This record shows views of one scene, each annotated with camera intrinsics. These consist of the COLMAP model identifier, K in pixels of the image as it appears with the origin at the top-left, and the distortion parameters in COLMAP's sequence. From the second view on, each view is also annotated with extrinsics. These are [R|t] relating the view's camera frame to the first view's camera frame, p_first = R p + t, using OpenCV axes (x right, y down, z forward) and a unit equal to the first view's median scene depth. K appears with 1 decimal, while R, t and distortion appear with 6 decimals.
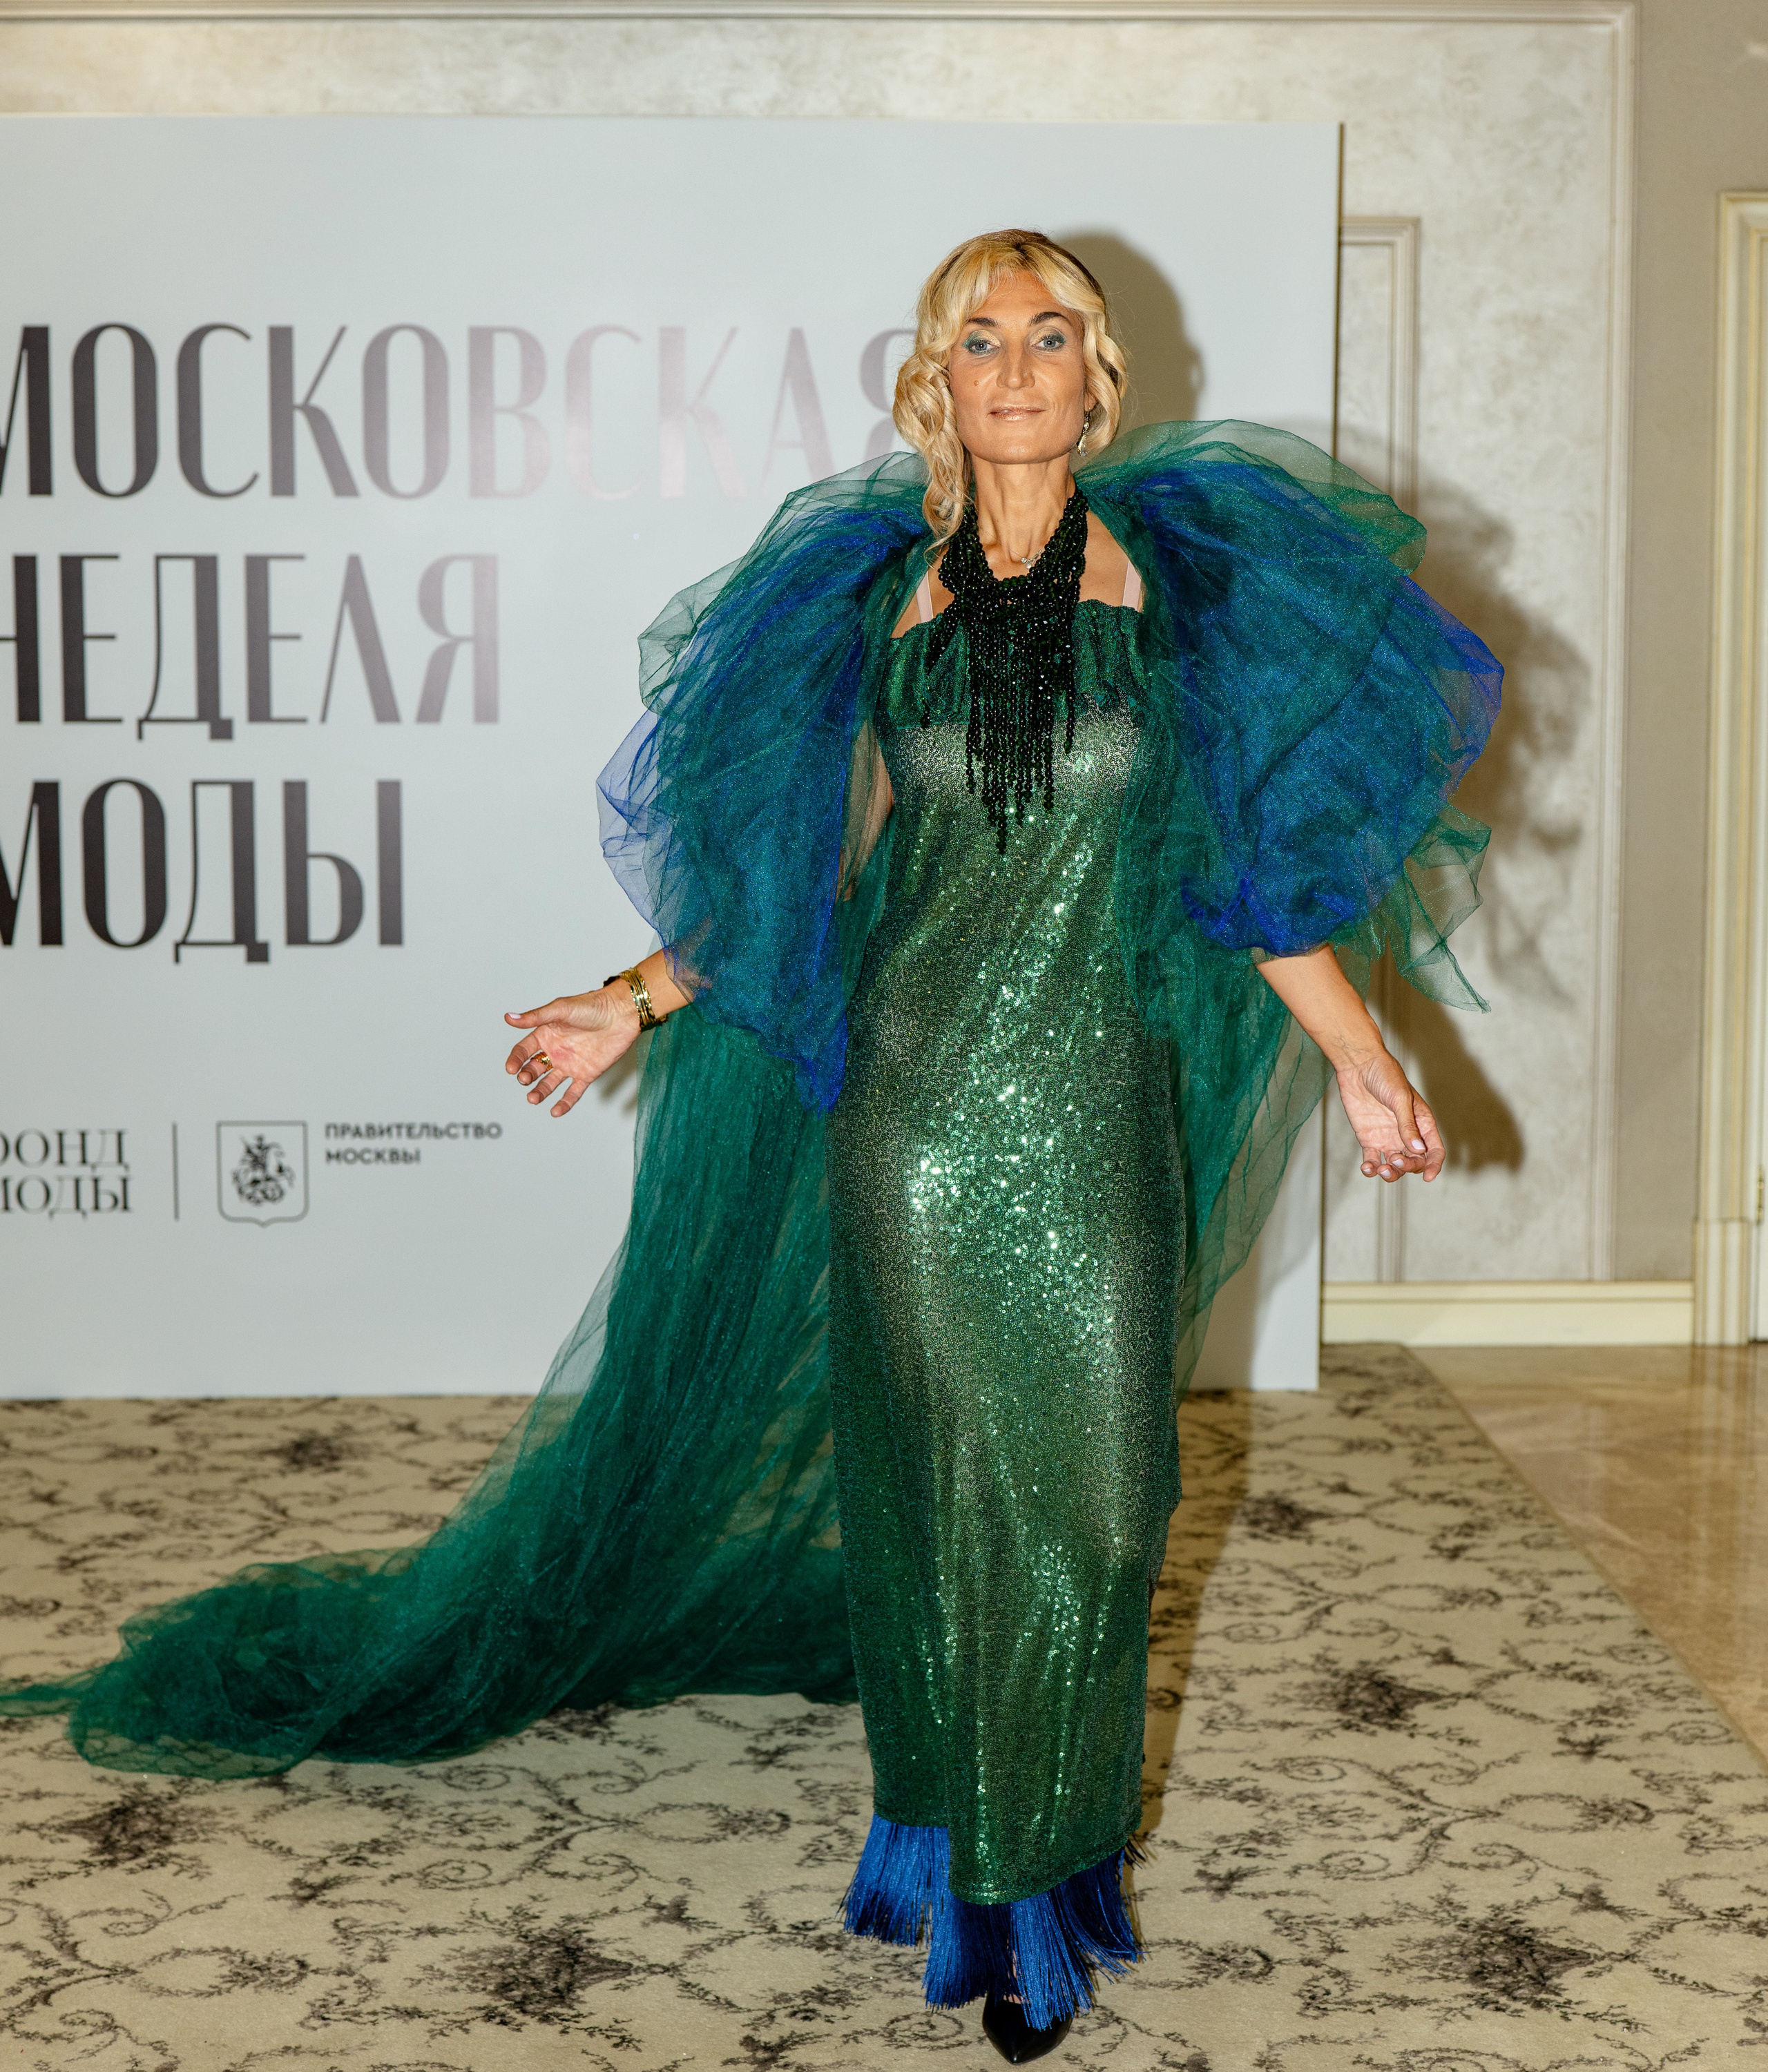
lens RADIAL K [[3914.2, 0, 877.5], [0, 3914.2, 1011.5], [0, 0, 1]] dist [-0.019042, -0.286703]
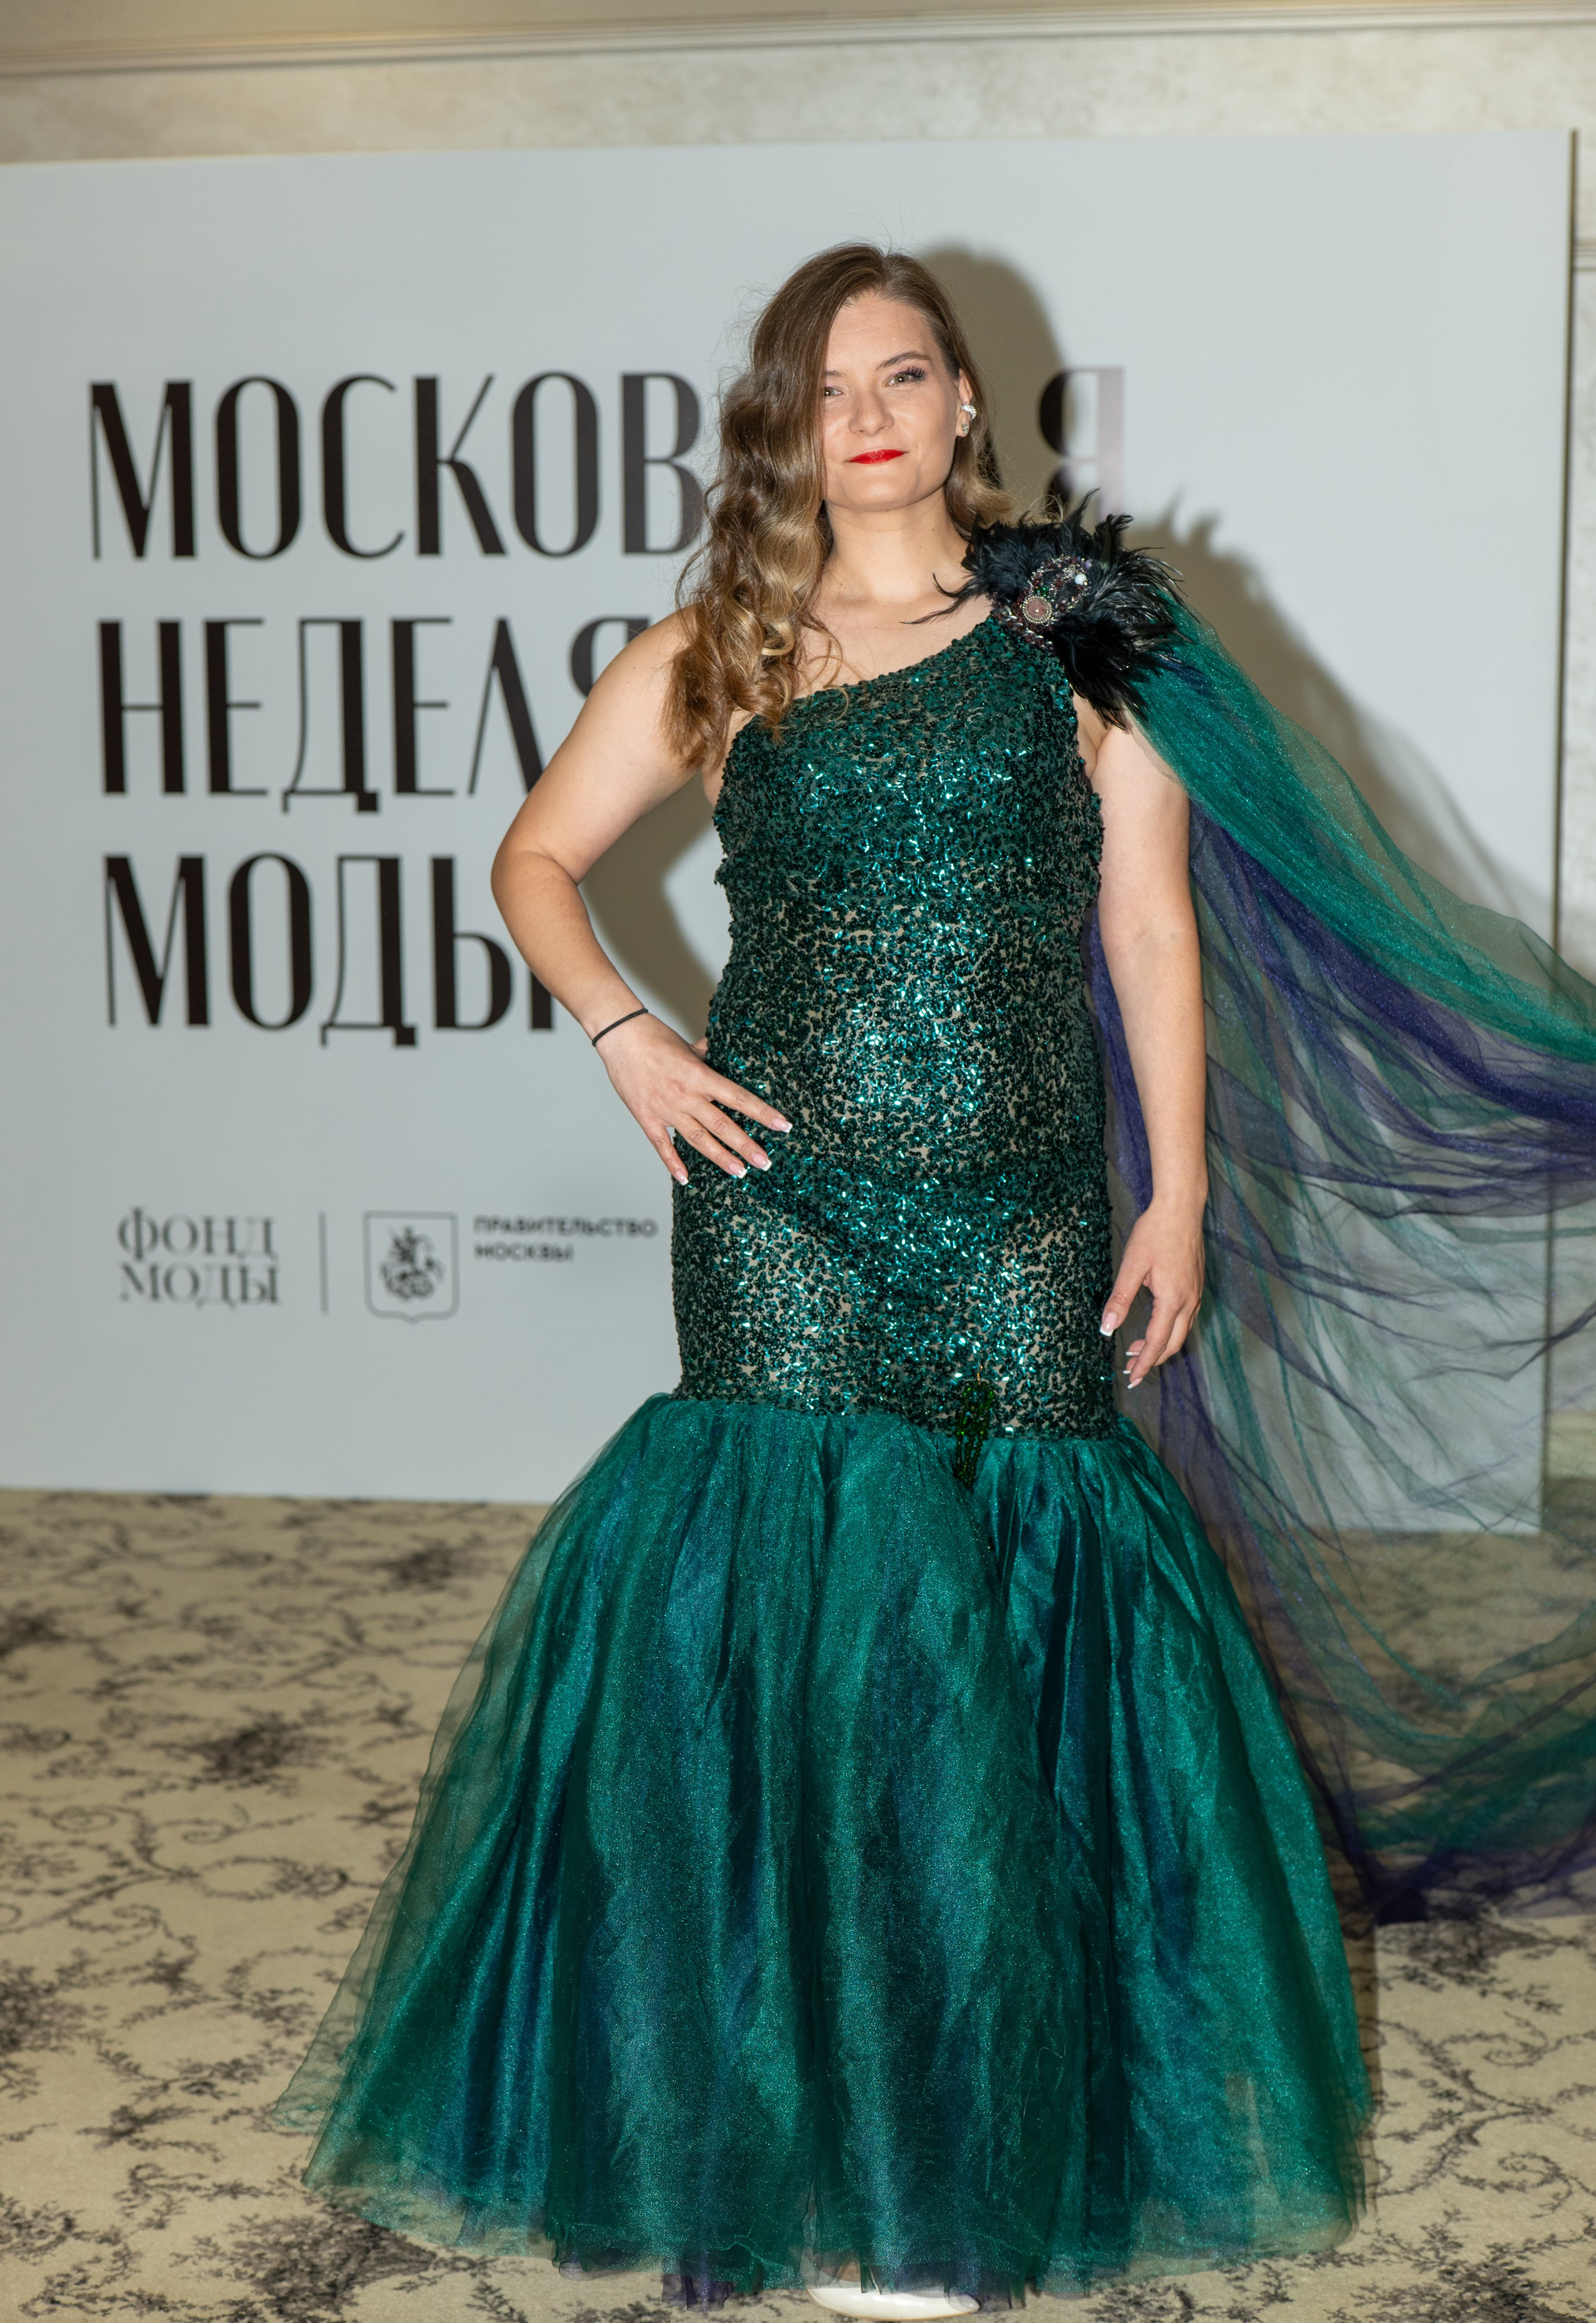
lens RADIAL K [[3579.1, 0, 779.4], [0, 3579.1, 1108.2], [0, 0, 1]] dist [-0.014347, -0.348161]
pose [[0.982463, 0.017666, -0.185620, 0.102251], [-0.015391, 0.999788, 0.013687, -0.011895], [0.185823, -0.010590, 0.982526, 0.173695]]
